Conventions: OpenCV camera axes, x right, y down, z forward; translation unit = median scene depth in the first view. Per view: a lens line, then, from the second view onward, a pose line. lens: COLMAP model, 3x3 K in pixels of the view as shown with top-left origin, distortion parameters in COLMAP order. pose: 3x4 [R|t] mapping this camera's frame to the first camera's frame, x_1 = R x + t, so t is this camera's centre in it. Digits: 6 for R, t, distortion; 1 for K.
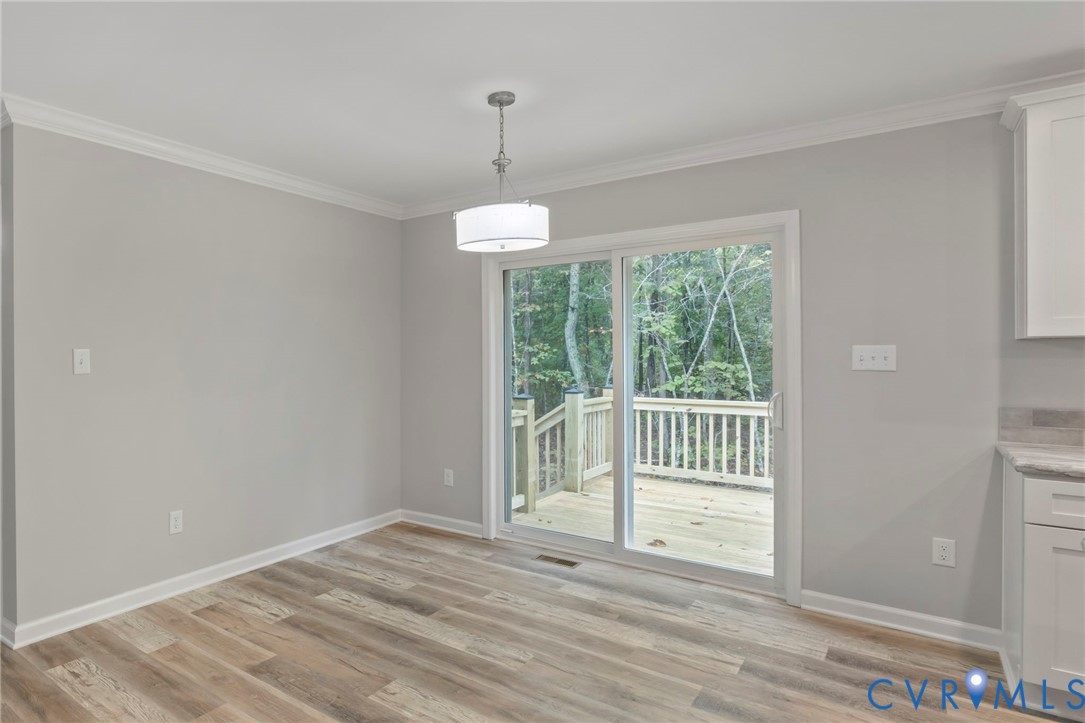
lens RADIAL K [[621.7, 0, 382.4], [0, 621.7, 354.8], [0, 0, 1]] dist [-0.012857, 0.001325]
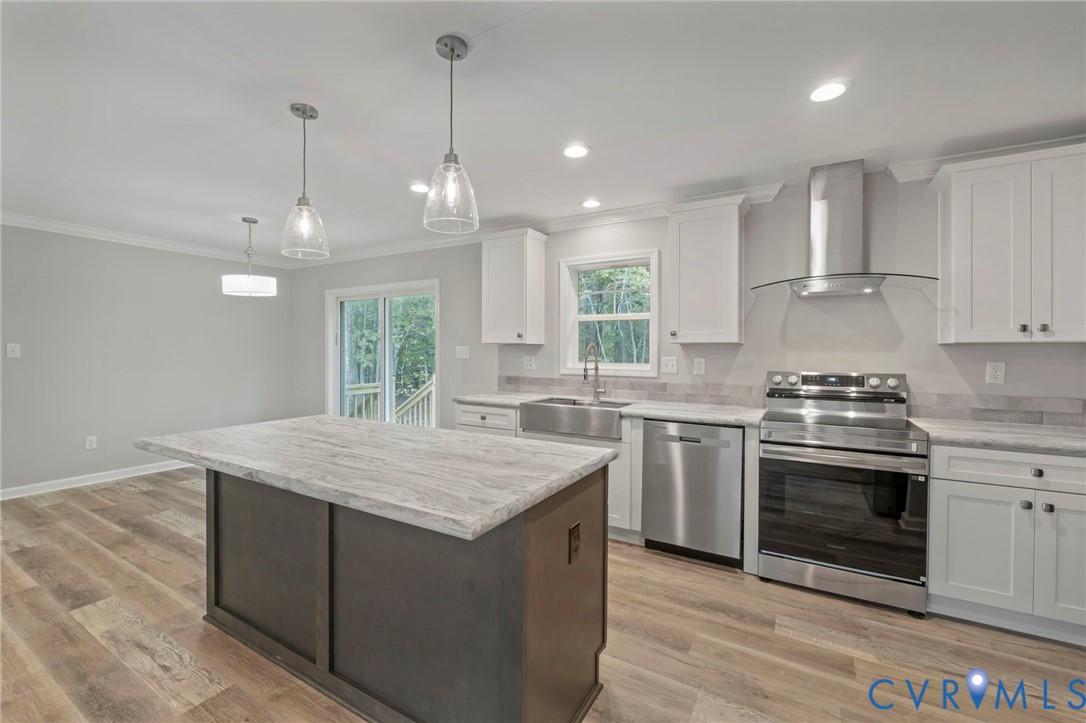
lens RADIAL K [[459.6, 0, 539.3], [0, 459.6, 351.3], [0, 0, 1]] dist [-0.008328, 0.000681]
pose [[0.984988, 0.008657, 0.172404, 0.695020], [-0.008731, 0.999962, -0.000330, -0.000229], [-0.172400, -0.001180, 0.985026, -0.490734]]
